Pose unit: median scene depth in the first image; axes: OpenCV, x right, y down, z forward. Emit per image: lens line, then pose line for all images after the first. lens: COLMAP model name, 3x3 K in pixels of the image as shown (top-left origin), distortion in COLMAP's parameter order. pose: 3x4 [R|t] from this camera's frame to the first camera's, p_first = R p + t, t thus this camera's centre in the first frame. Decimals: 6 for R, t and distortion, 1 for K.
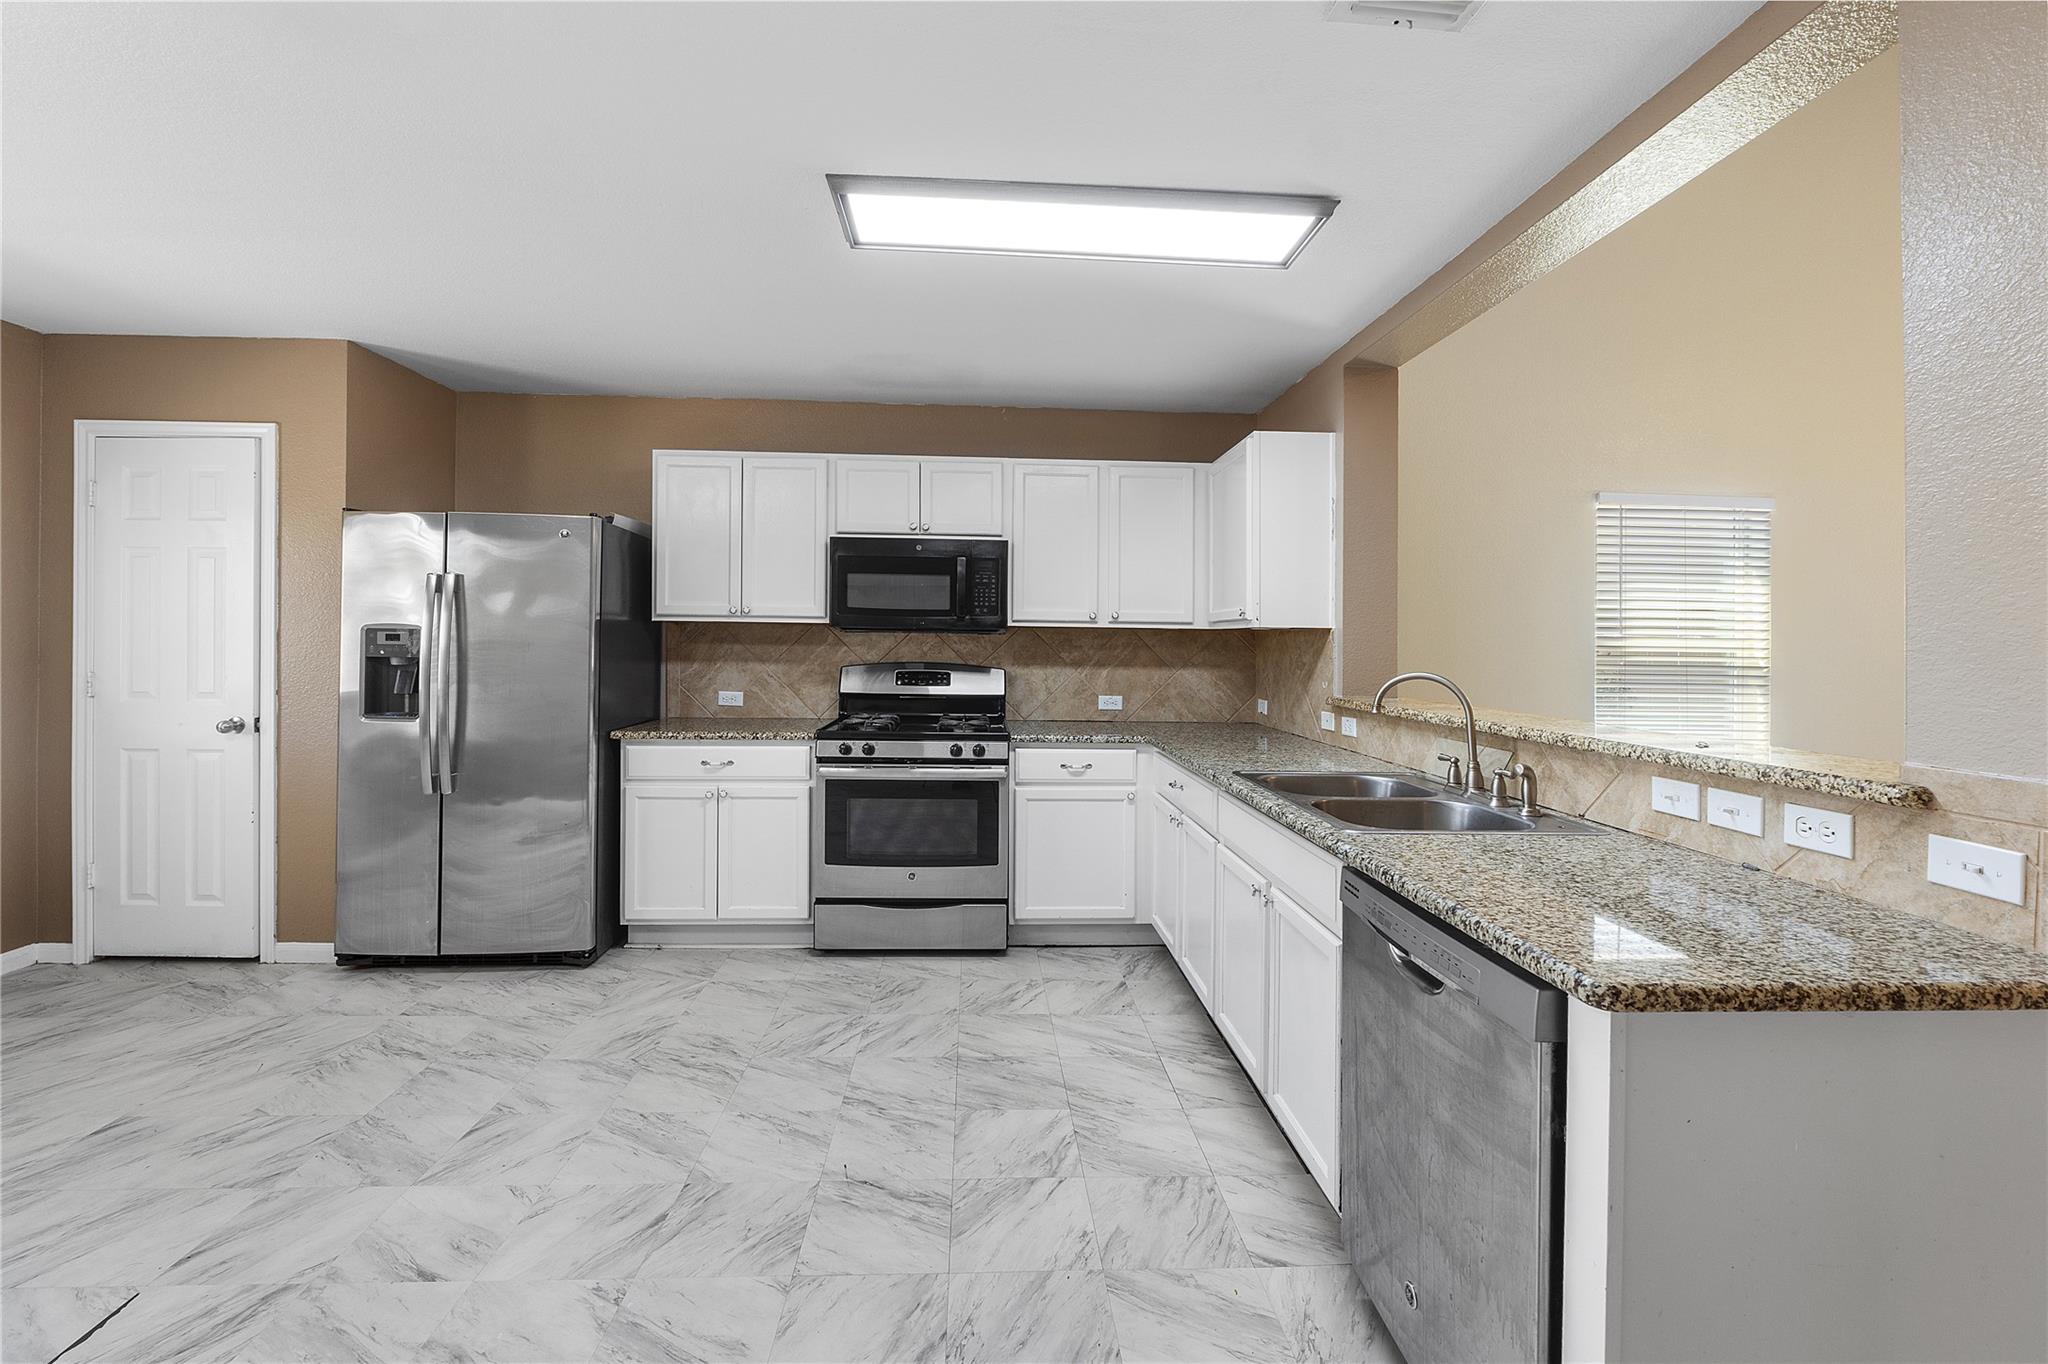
lens RADIAL K [[882.3, 0, 1019.3], [0, 882.3, 667.0], [0, 0, 1]] dist [-0.004629, 0.000419]
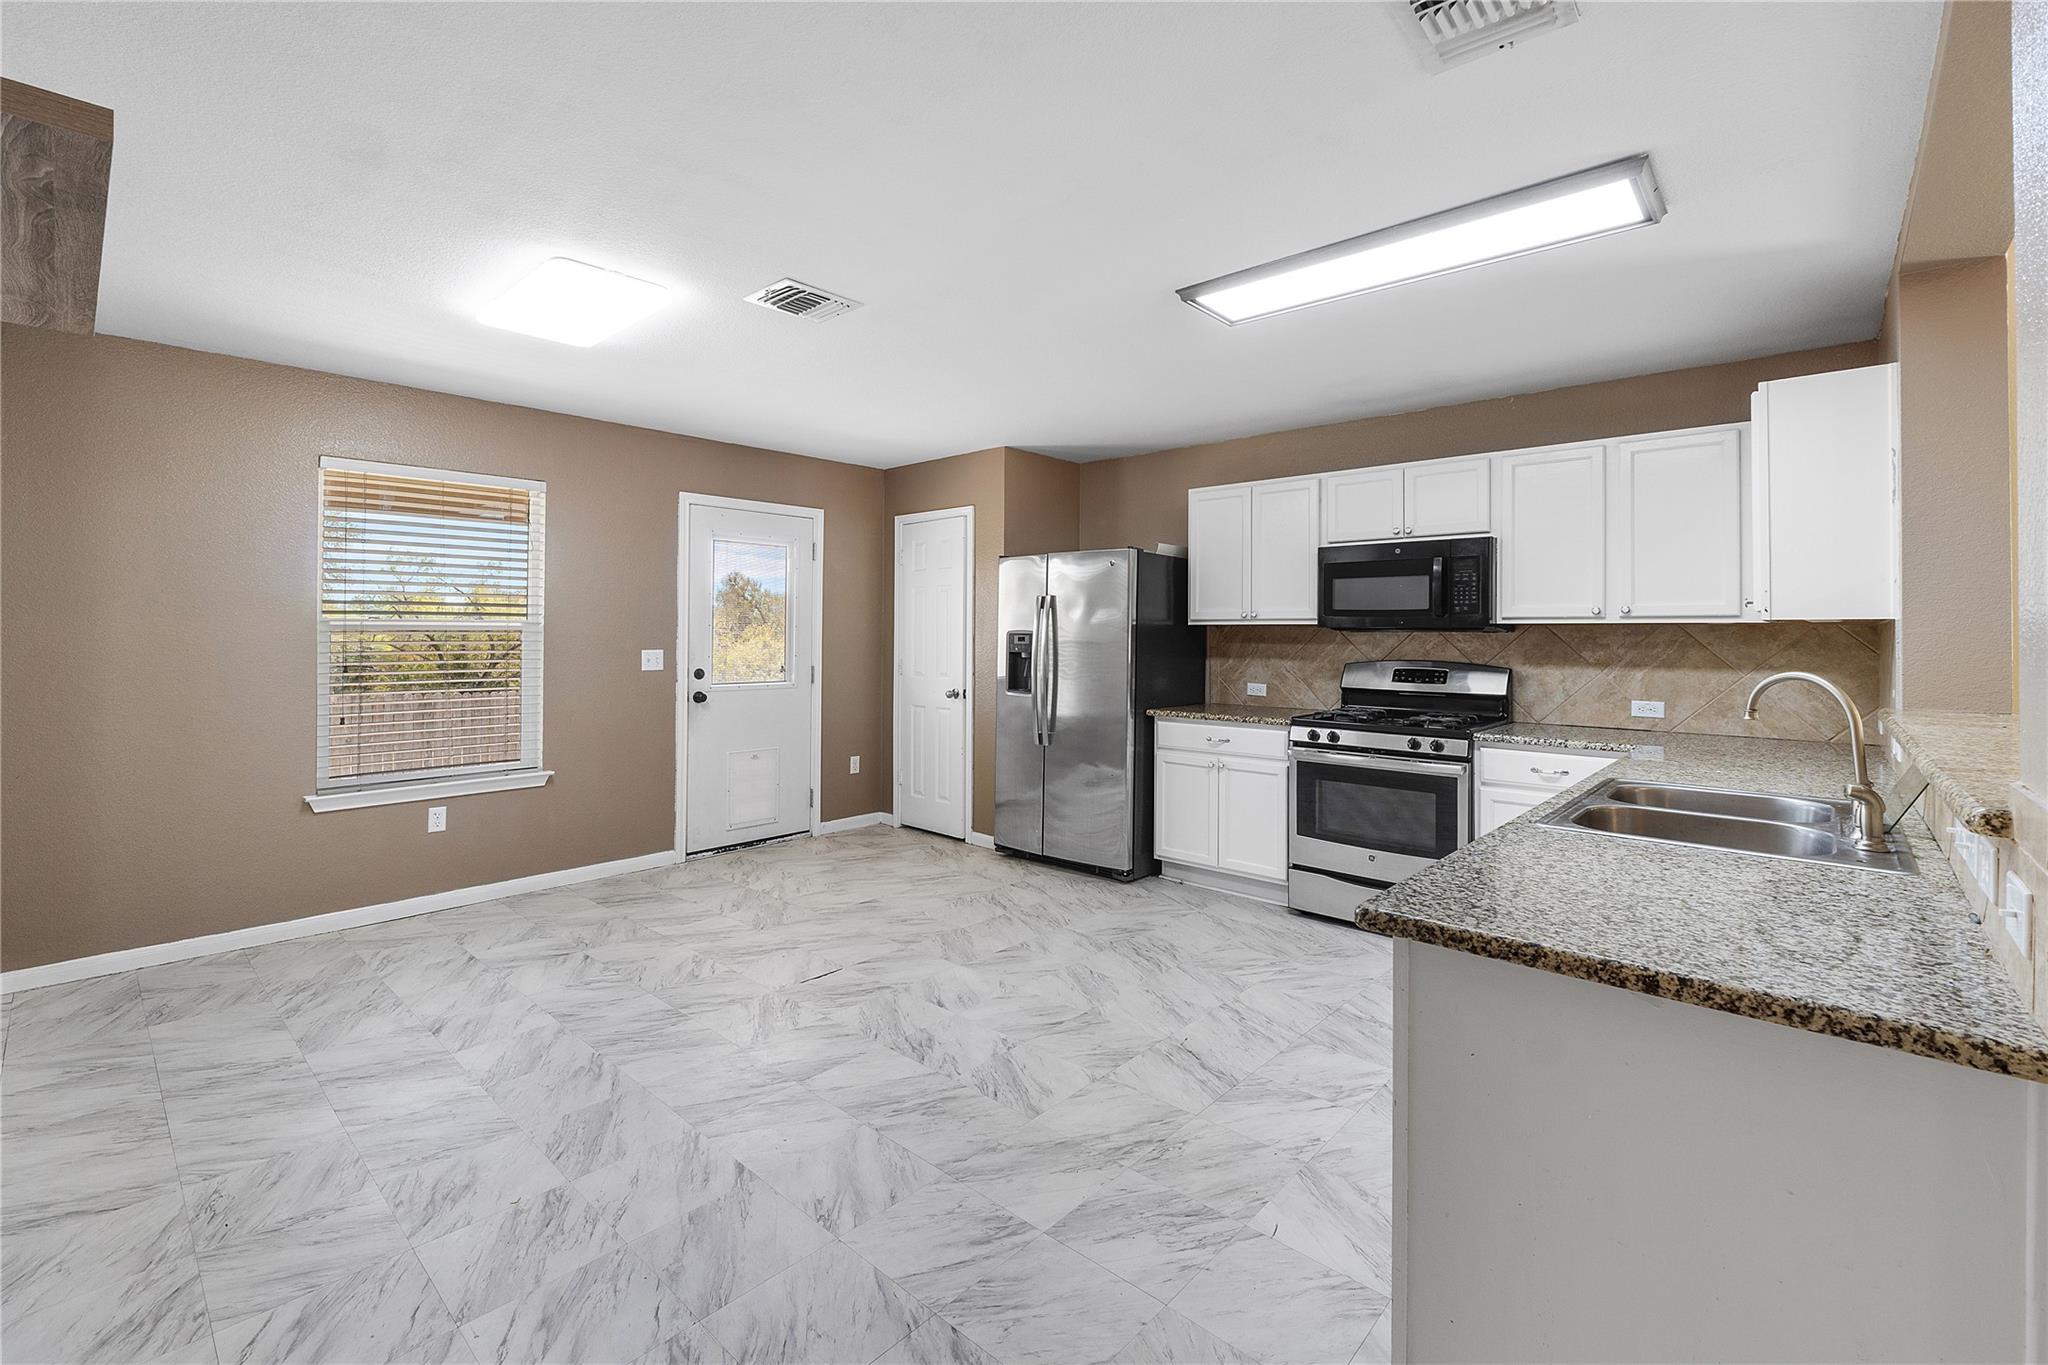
lens RADIAL K [[882.3, 0, 1026.3], [0, 882.3, 670.6], [0, 0, 1]] dist [-0.004629, 0.000419]
pose [[0.708910, 0.018384, -0.705059, 0.356105], [-0.017511, 0.999811, 0.008463, 0.007080], [0.705081, 0.006347, 0.709098, -0.066435]]
